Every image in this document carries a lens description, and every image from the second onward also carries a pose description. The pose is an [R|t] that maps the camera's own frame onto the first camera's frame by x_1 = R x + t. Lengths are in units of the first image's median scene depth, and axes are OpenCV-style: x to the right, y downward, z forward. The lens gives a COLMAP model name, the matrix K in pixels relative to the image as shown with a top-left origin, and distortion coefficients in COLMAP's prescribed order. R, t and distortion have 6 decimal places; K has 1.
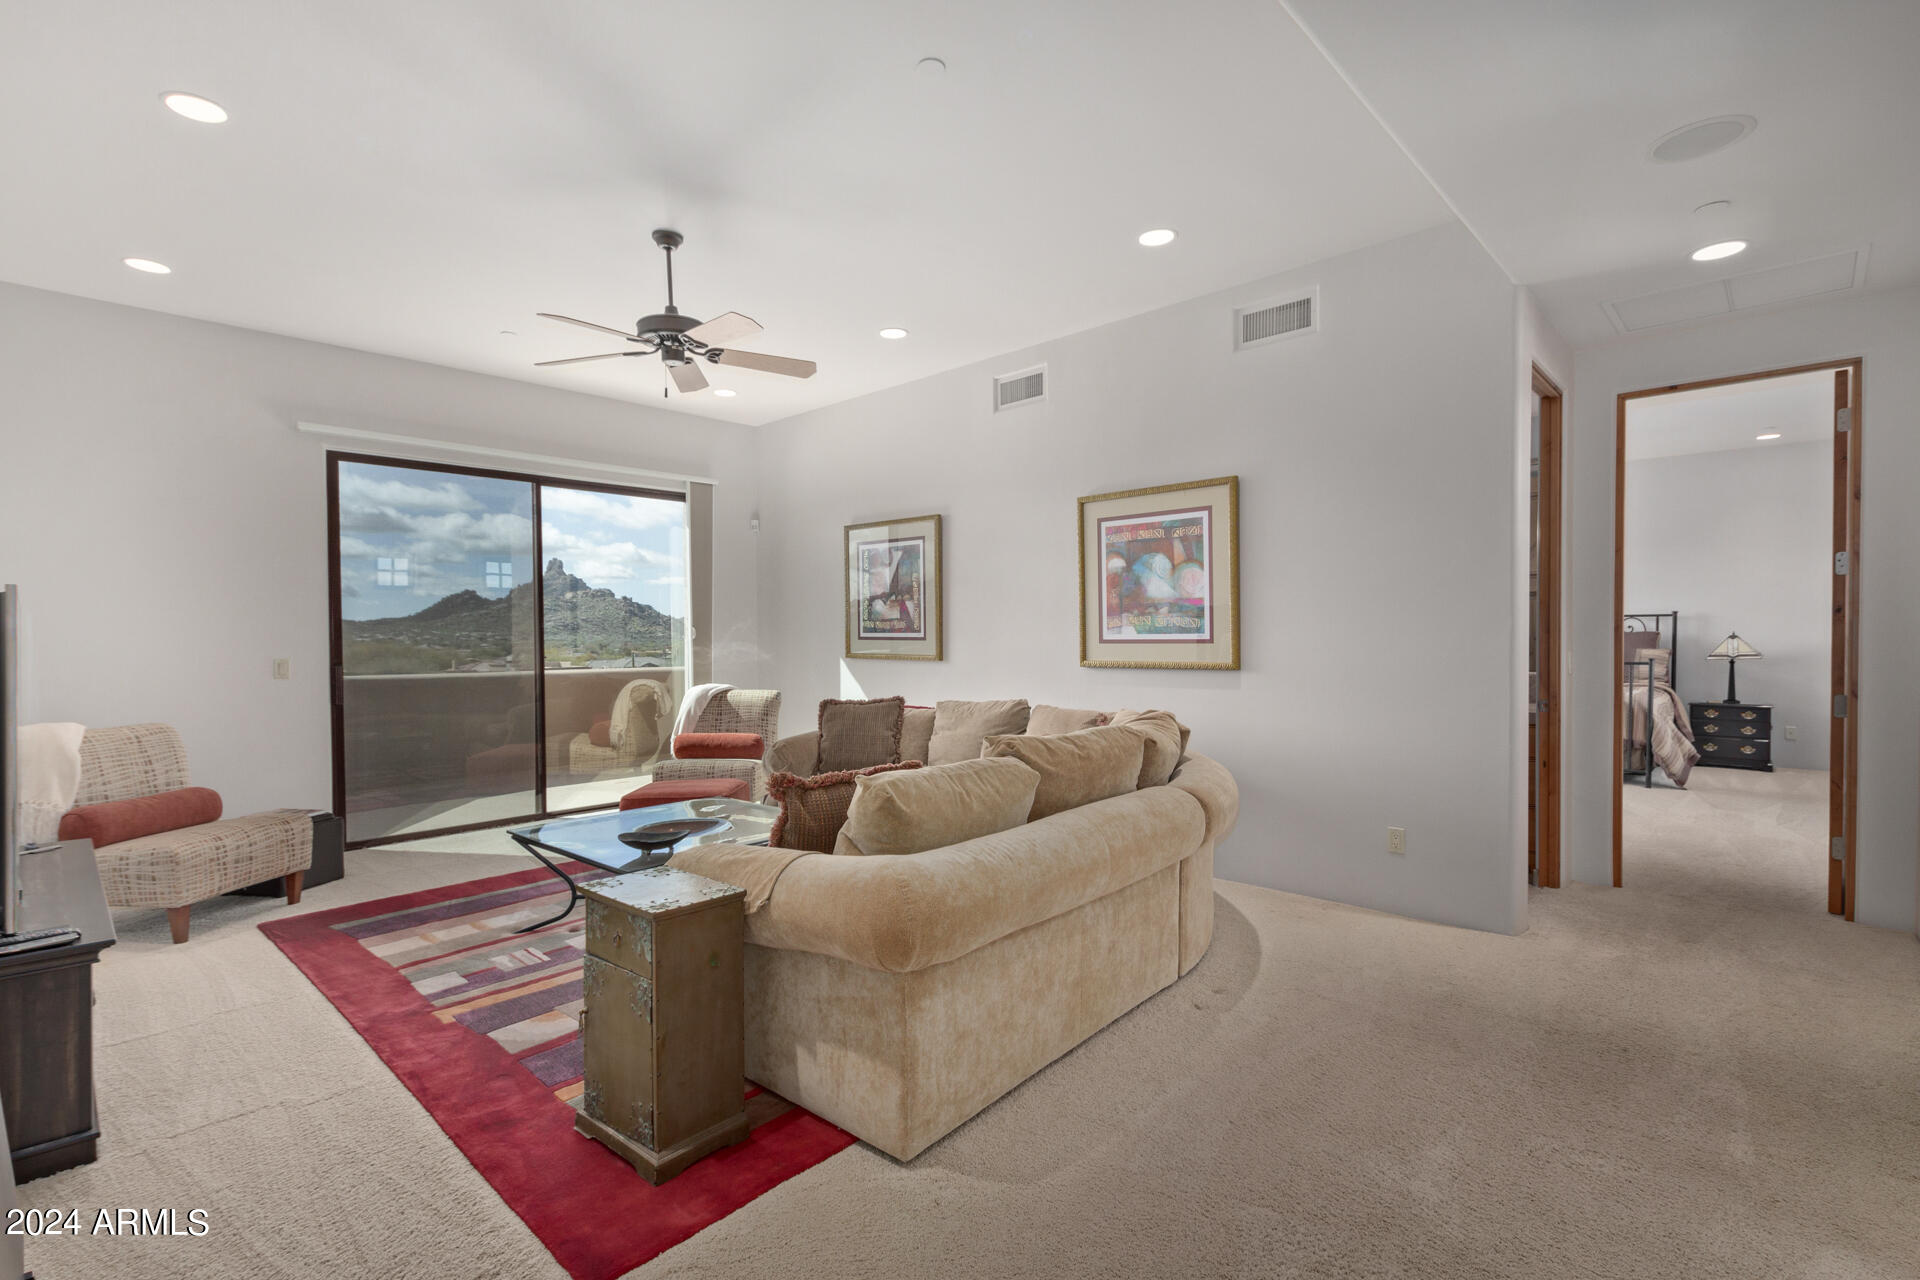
lens RADIAL K [[895.9, 0, 963.3], [0, 895.9, 642.7], [0, 0, 1]] dist [0.008652, -0.003476]
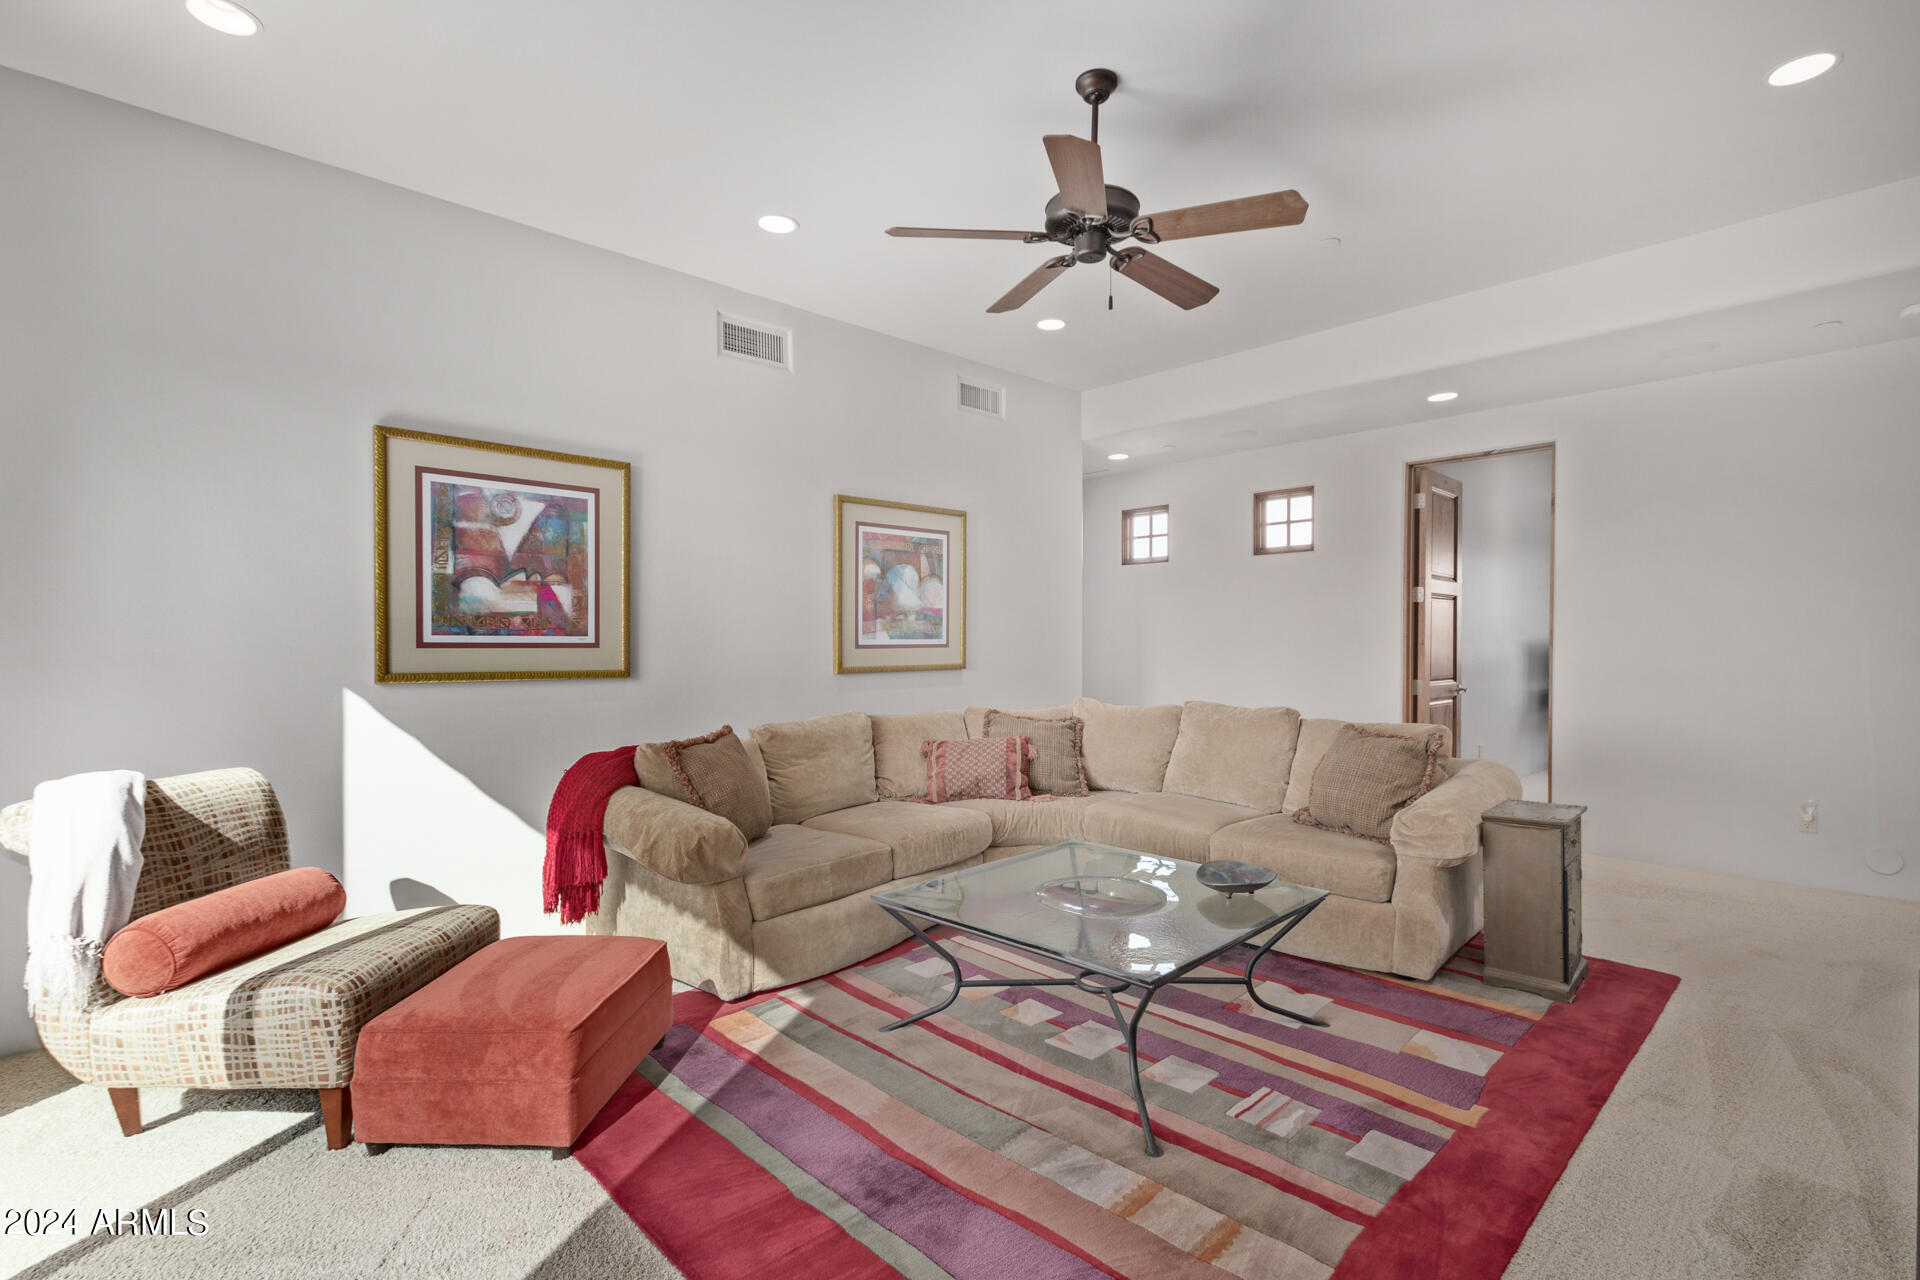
lens RADIAL K [[895.9, 0, 966.6], [0, 895.9, 639.1], [0, 0, 1]] dist [0.008652, -0.003476]
pose [[0.042076, -0.000951, 0.999114, -0.839493], [0.004888, 0.999988, 0.000746, -0.009442], [-0.999102, 0.004852, 0.042080, 0.847382]]
